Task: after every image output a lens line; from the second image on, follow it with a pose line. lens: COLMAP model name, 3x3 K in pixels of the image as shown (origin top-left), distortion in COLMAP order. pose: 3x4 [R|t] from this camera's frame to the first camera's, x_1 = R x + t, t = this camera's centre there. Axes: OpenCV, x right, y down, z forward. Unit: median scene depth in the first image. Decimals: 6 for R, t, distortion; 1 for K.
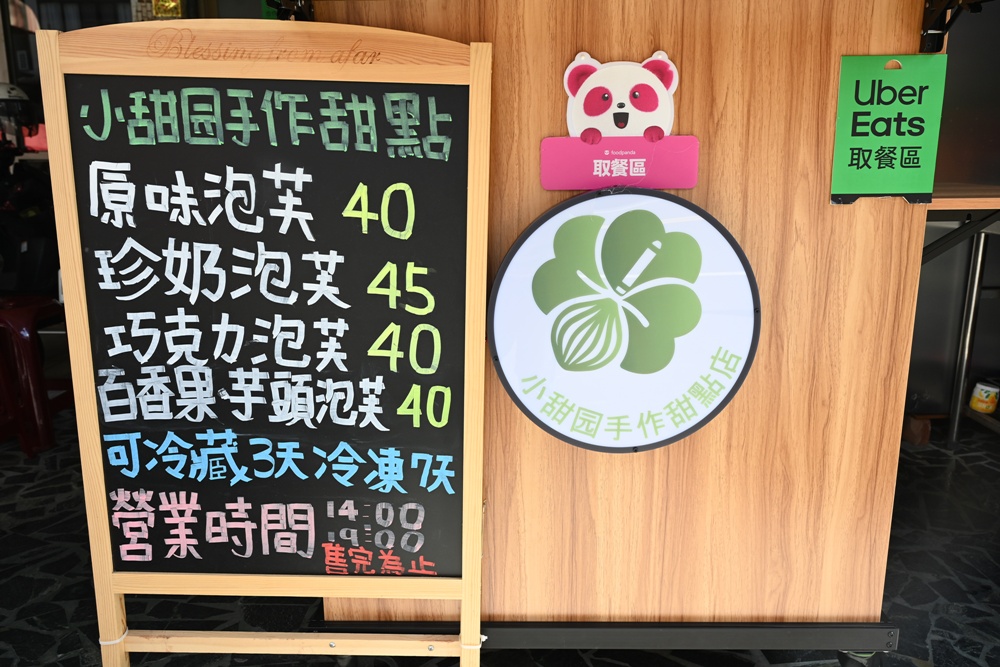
lens RADIAL K [[761.0, 0, 497.6], [0, 761.0, 316.6], [0, 0, 1]] dist [-0.003984, -0.000543]
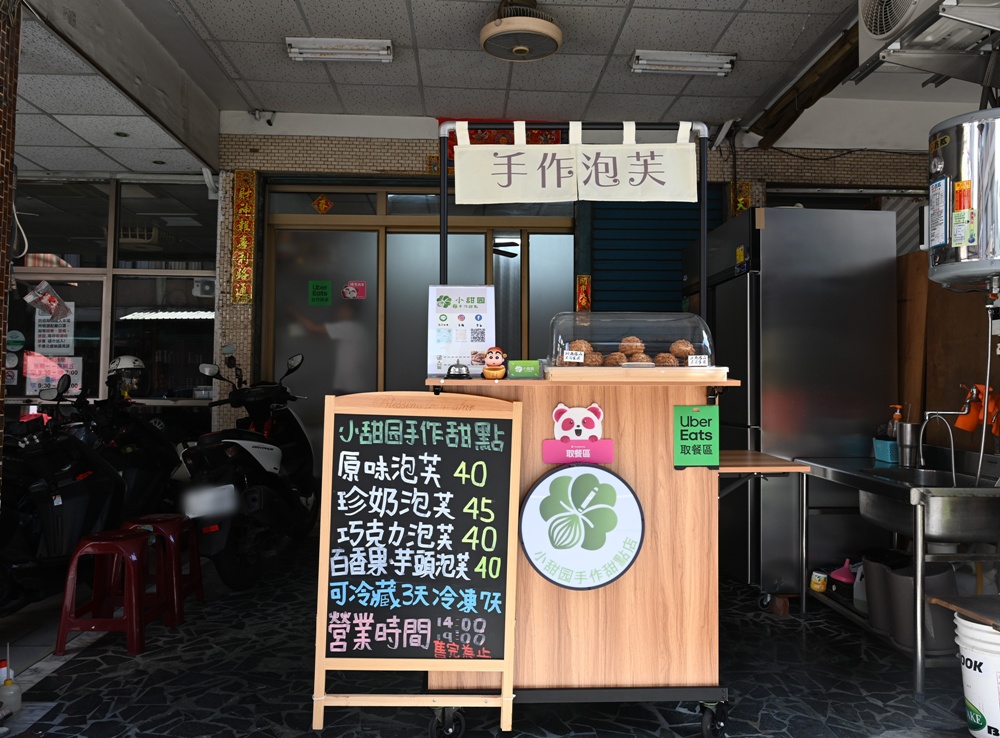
lens RADIAL K [[722.7, 0, 500.0], [0, 722.7, 369.0], [0, 0, 1]] dist [-0.006287, -0.000575]
pose [[0.998412, 0.009966, 0.055452, -0.180983], [0.002699, 0.974639, -0.223766, 0.032163], [-0.056276, 0.223560, 0.973064, -1.057776]]
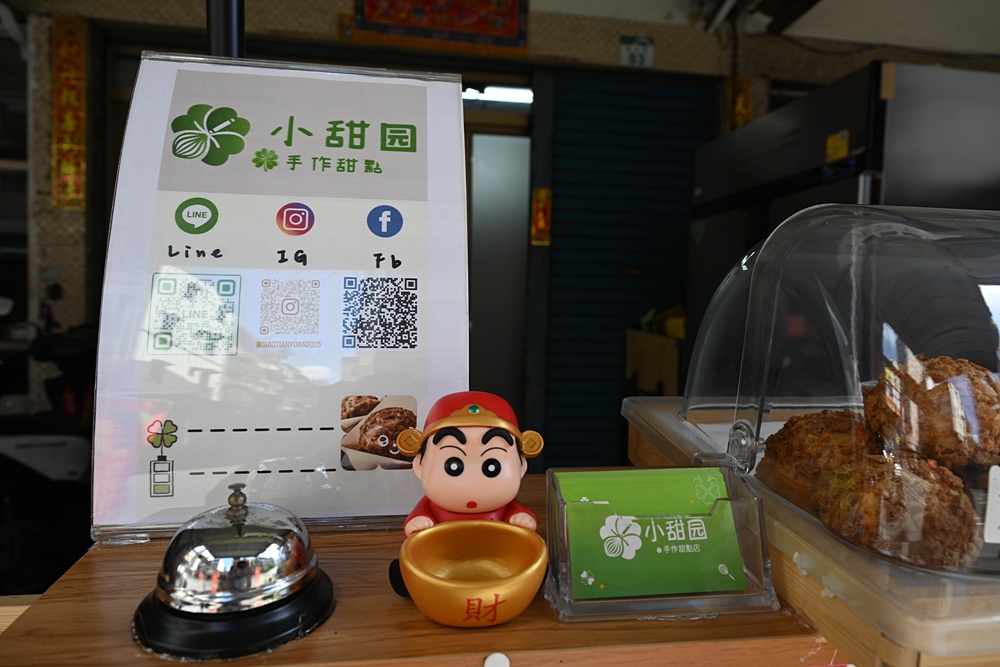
lens RADIAL K [[649.7, 0, 500.0], [0, 649.7, 333.5], [0, 0, 1]] dist [-0.000997, -0.000792]
pose [[0.985705, 0.019400, 0.167357, -0.127225], [0.007256, 0.987538, -0.157216, -0.436338], [-0.168321, 0.156183, 0.973280, 0.510287]]
